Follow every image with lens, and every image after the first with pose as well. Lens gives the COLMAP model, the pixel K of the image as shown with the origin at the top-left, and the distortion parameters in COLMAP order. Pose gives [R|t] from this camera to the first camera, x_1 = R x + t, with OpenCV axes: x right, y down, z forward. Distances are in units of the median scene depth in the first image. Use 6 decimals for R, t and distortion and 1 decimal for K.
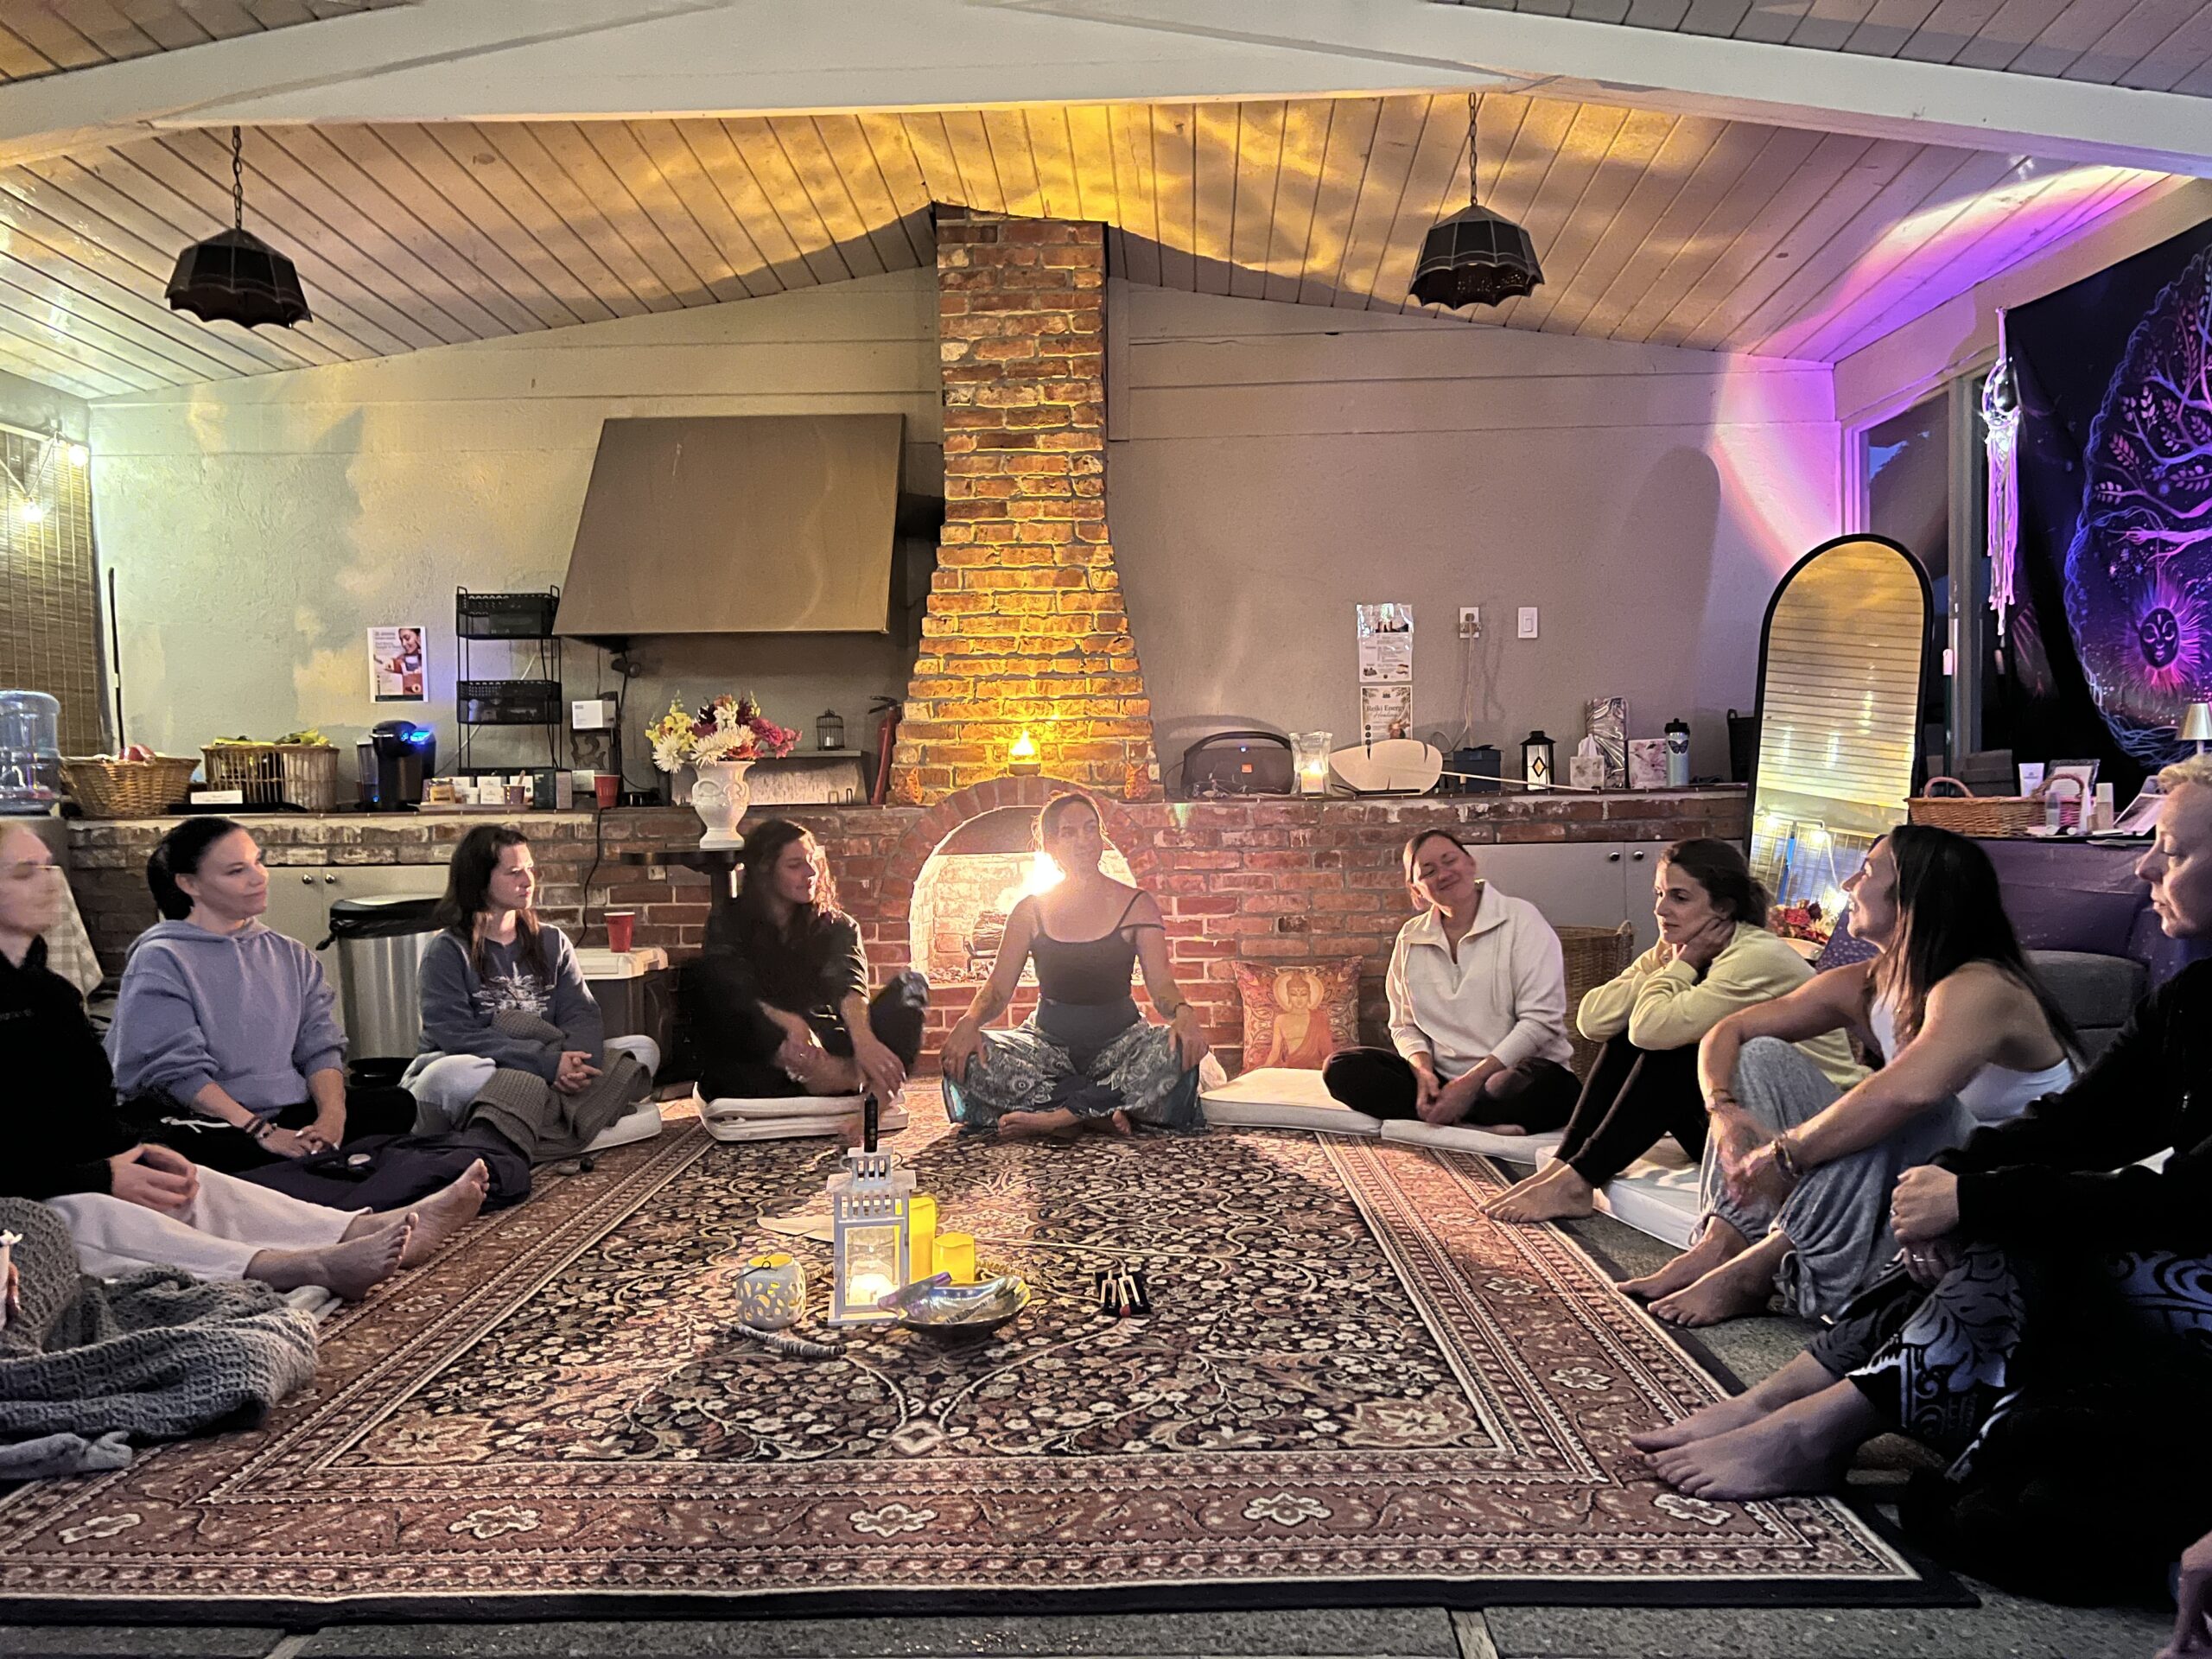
lens RADIAL K [[1643.3, 0, 1117.2], [0, 1643.3, 836.5], [0, 0, 1]] dist [0.089036, -0.113609]
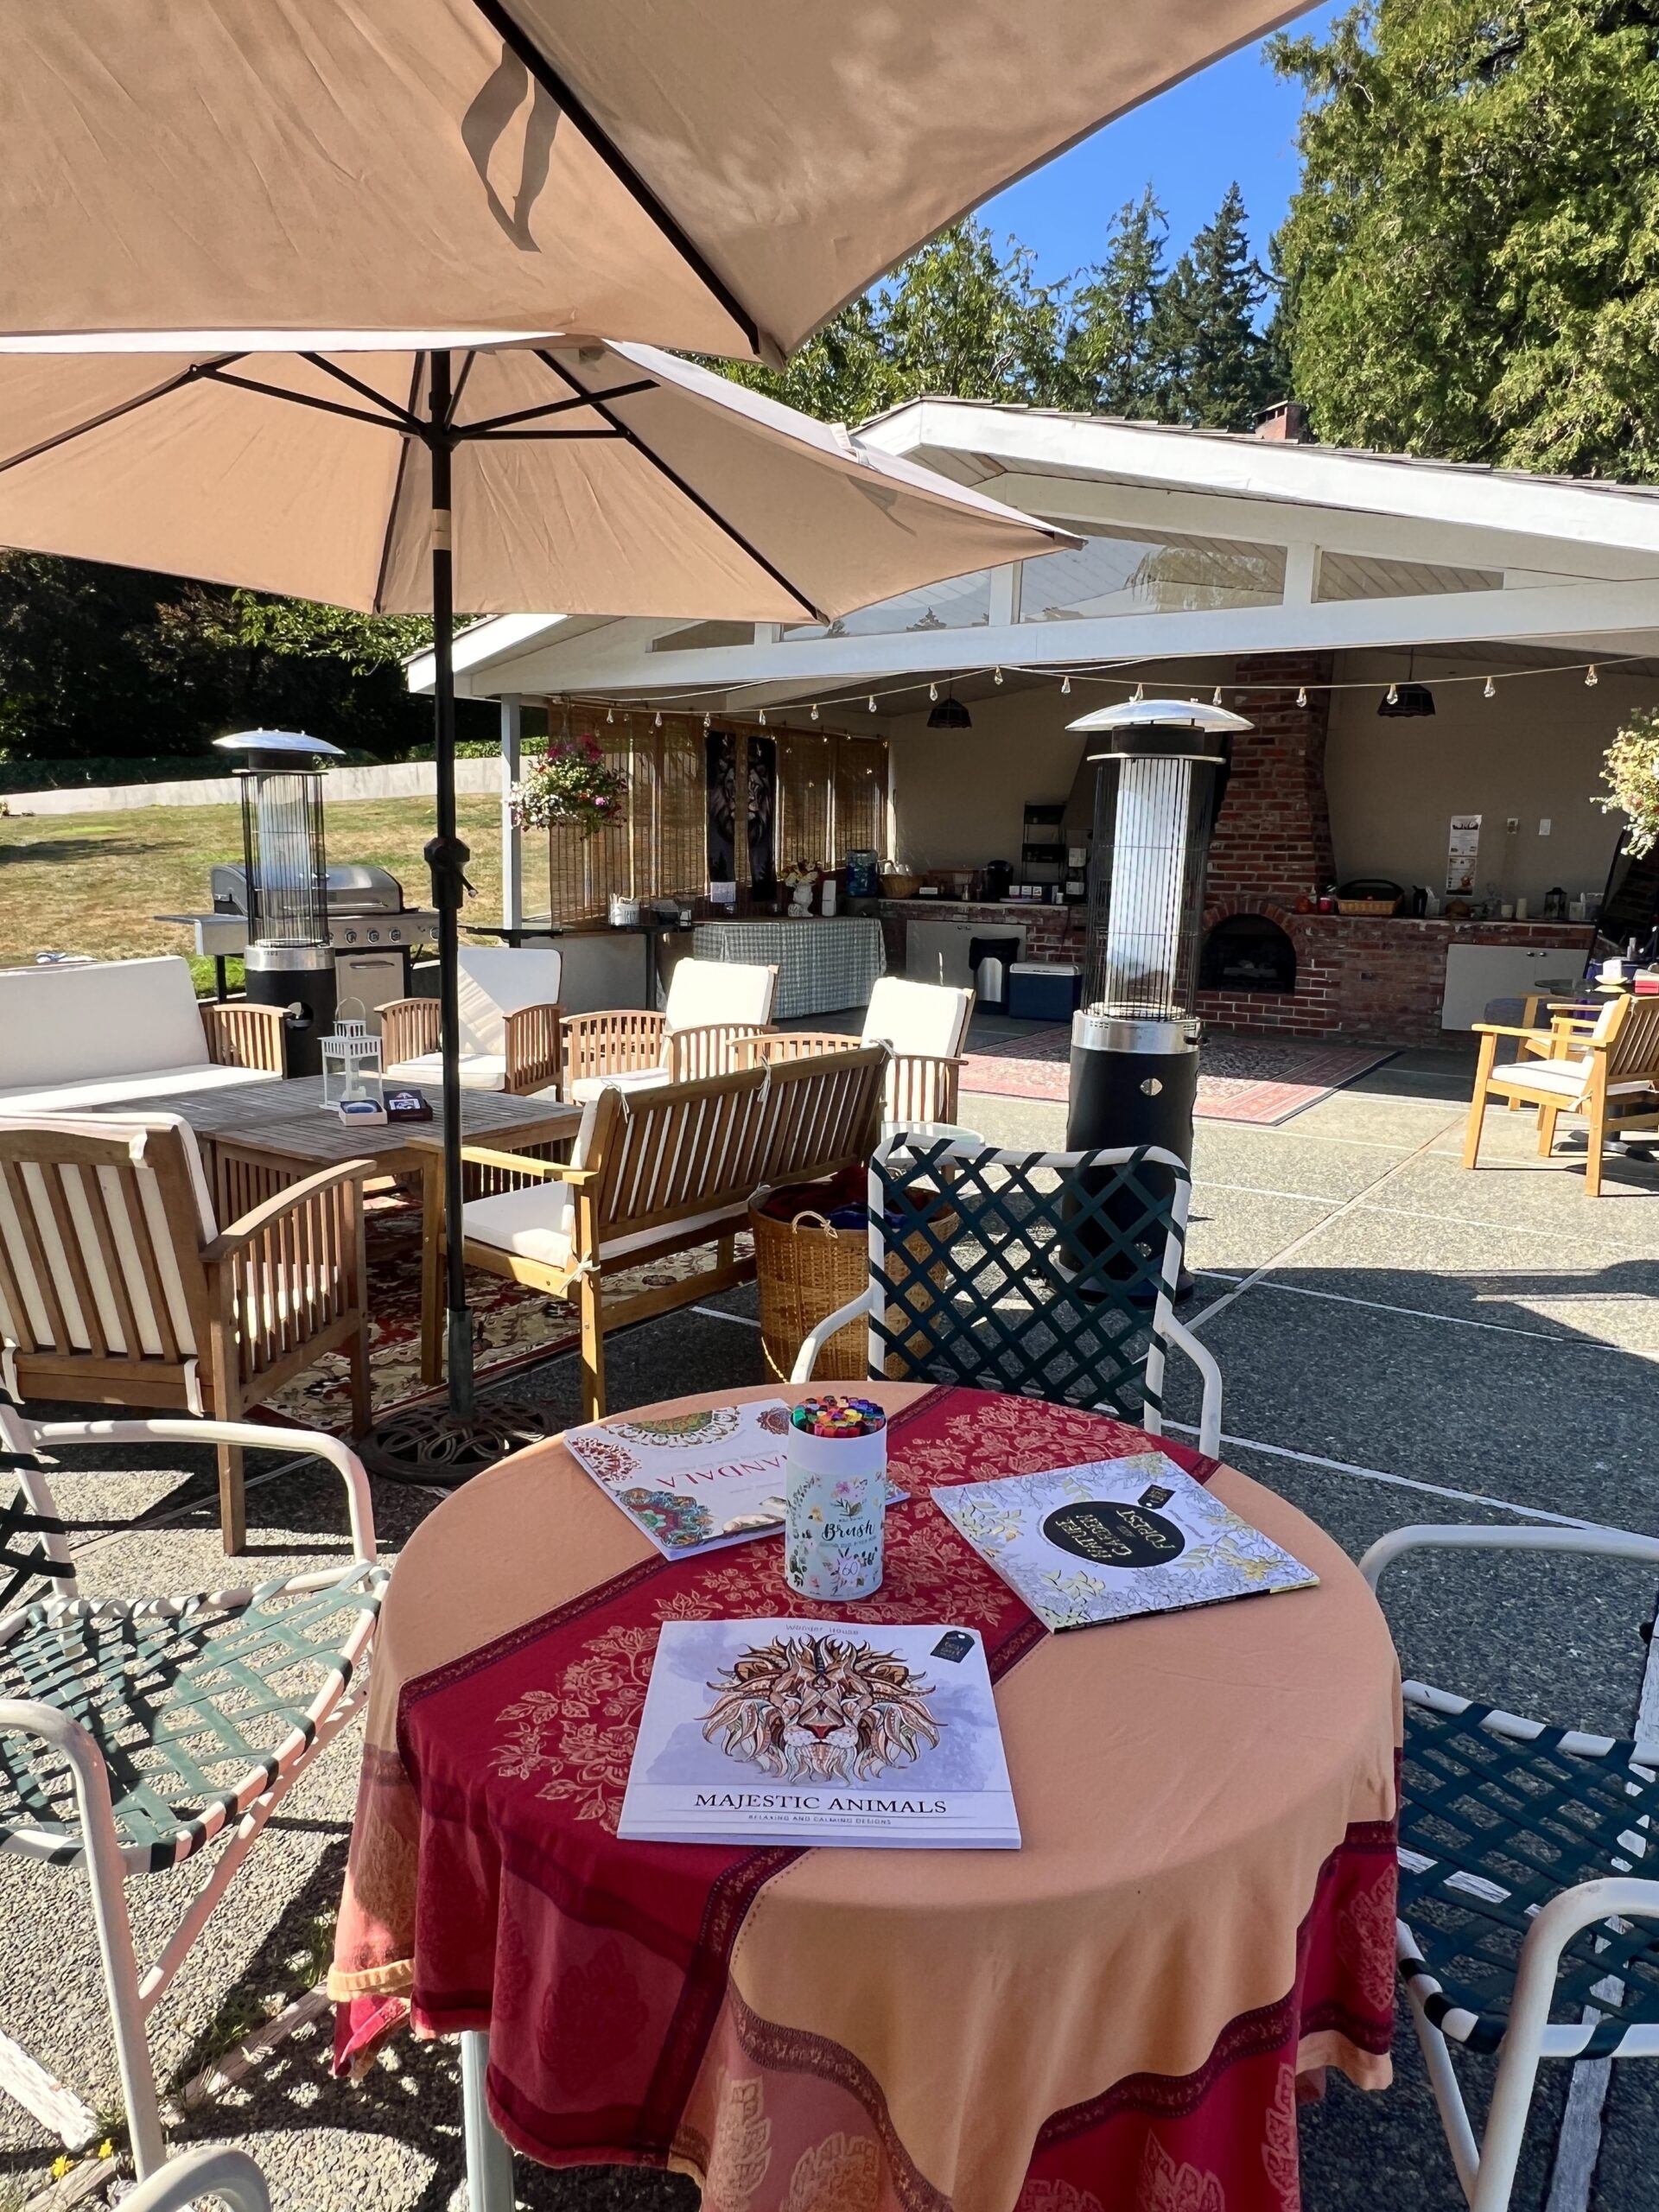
lens RADIAL K [[1530.8, 0, 820.5], [0, 1530.8, 1100.0], [0, 0, 1]] dist [-0.000047, -0.000675]
pose [[0.852152, 0.116976, -0.510052, 0.635257], [-0.041506, 0.986733, 0.156954, -0.083276], [0.521645, -0.112579, 0.845702, -1.275468]]
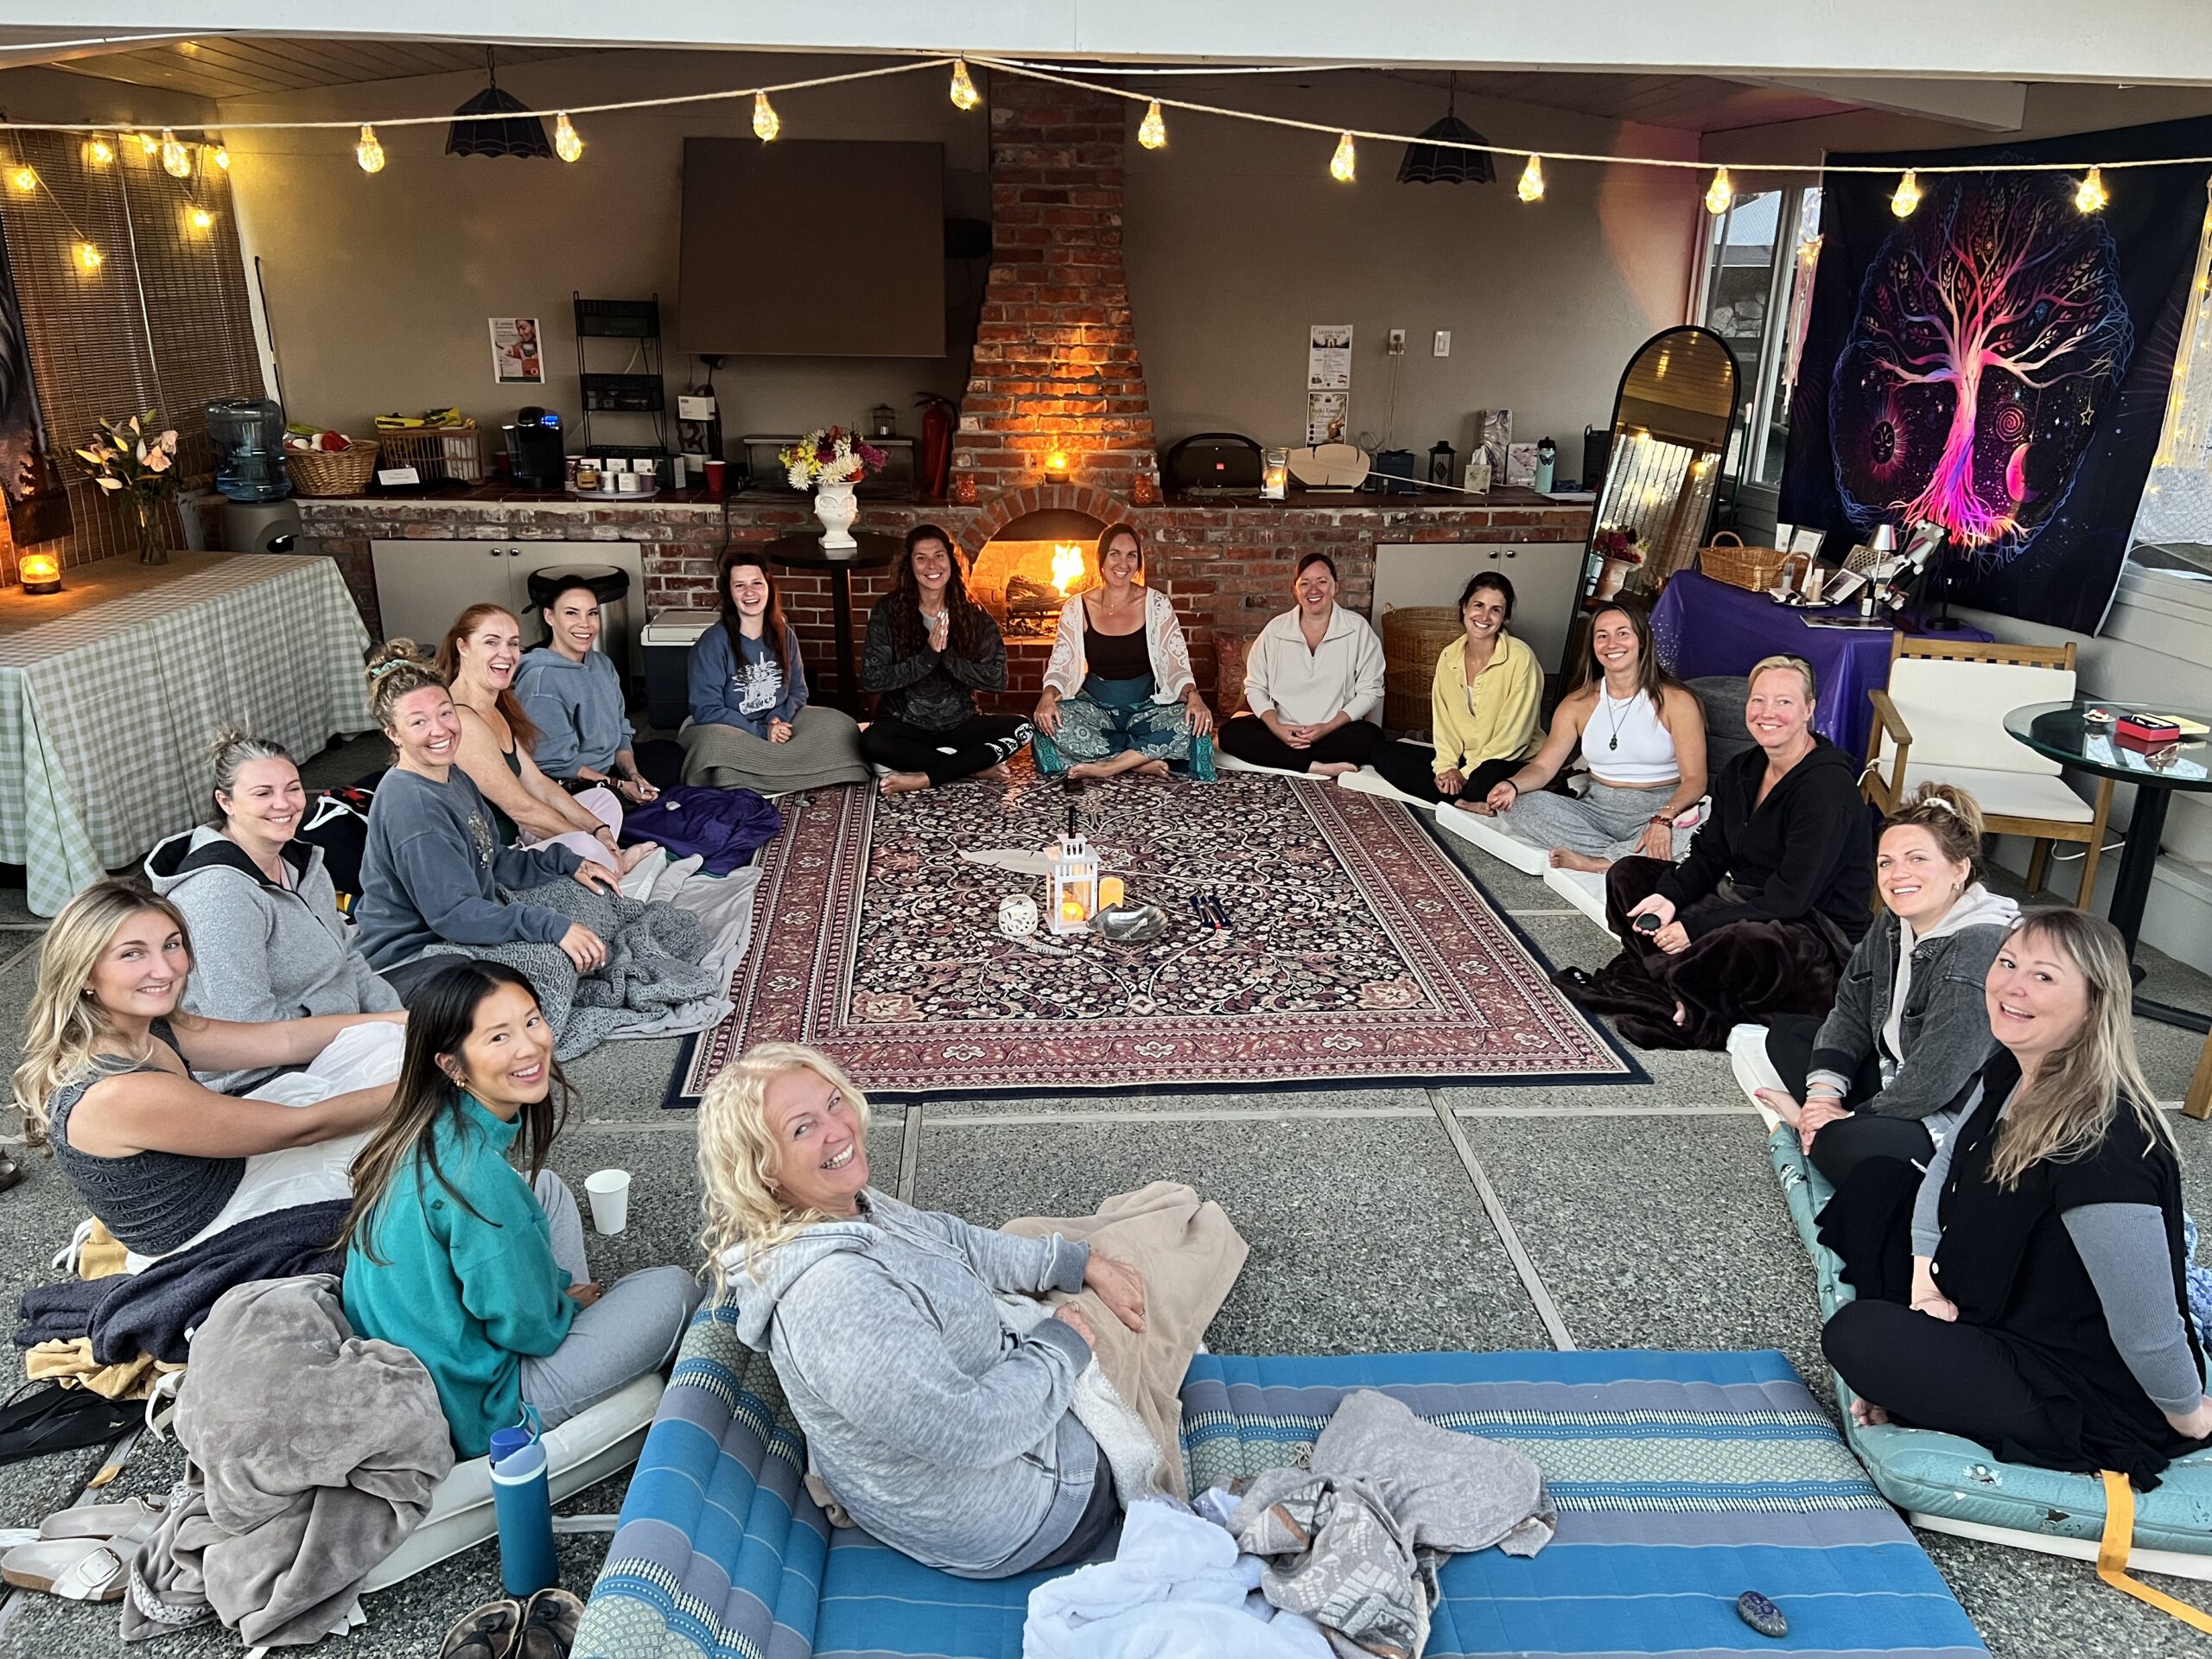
lens RADIAL K [[1660.0, 0, 1106.0], [0, 1660.0, 829.5], [0, 0, 1]] dist [0.072626, -0.103801]
pose [[0.994799, -0.000969, 0.101855, -0.183187], [-0.030643, 0.950786, 0.308328, -0.219746], [-0.097141, -0.309845, 0.945812, -0.393153]]
